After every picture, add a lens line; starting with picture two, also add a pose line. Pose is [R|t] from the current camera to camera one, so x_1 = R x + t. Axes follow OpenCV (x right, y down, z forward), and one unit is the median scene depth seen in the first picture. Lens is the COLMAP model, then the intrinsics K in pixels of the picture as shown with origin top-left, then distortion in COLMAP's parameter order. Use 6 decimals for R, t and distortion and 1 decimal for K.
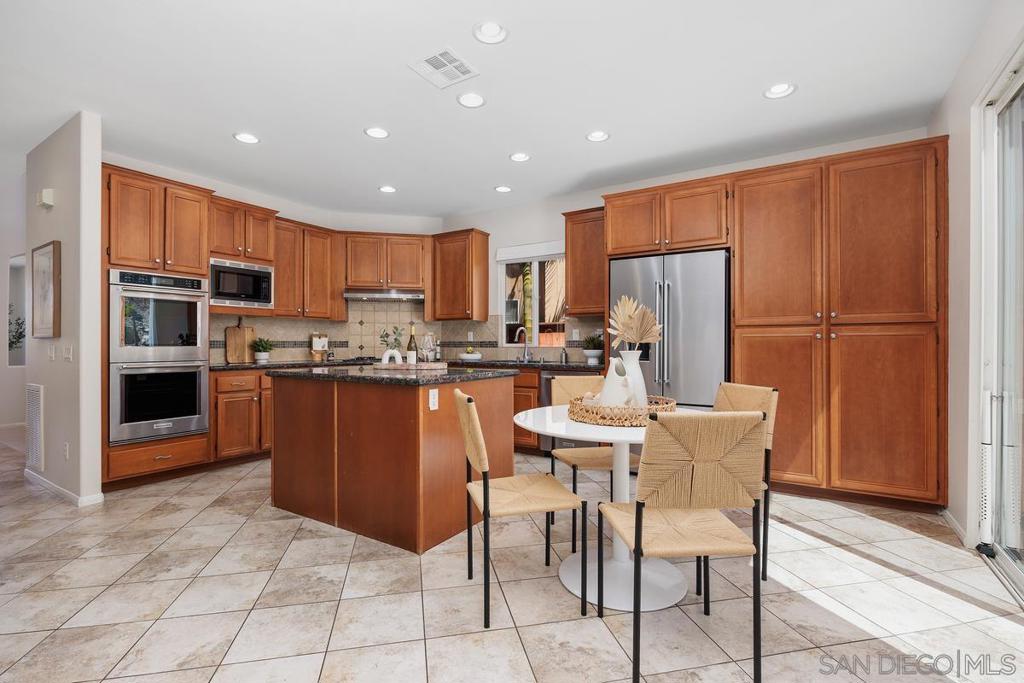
lens RADIAL K [[475.0, 0, 512.7], [0, 475.0, 342.2], [0, 0, 1]] dist [-0.004858, -0.000921]
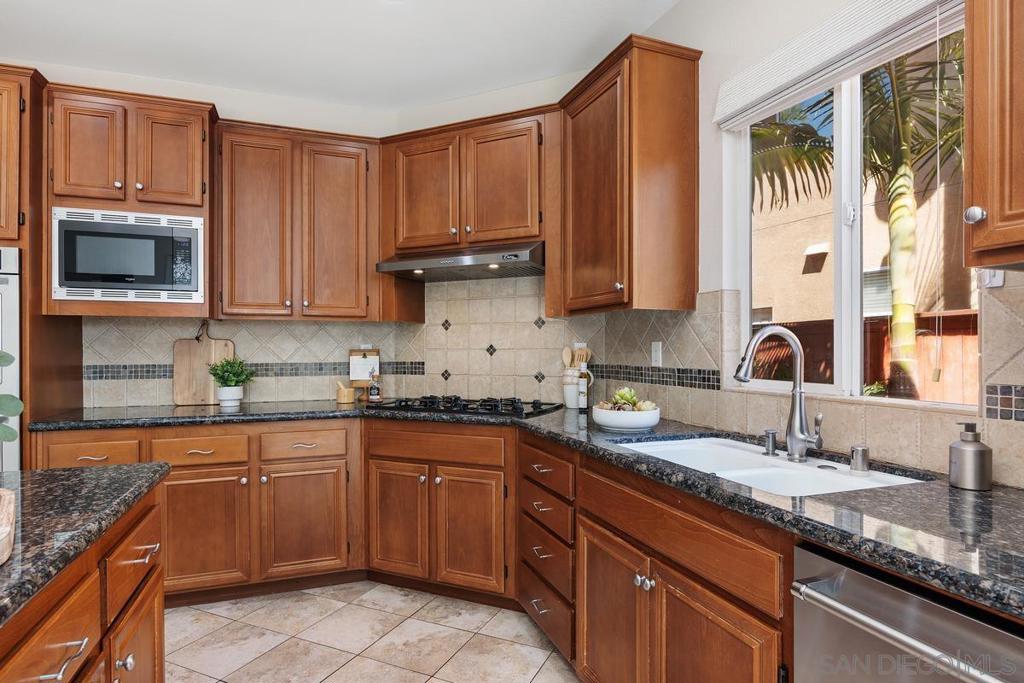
lens RADIAL K [[563.4, 0, 508.4], [0, 563.4, 344.8], [0, 0, 1]] dist [-0.000625, 0.000122]
pose [[0.793607, -0.003905, -0.608418, 0.088177], [0.004889, 0.999988, -0.000040, -0.020642], [0.608411, -0.002943, 0.793617, 0.606181]]
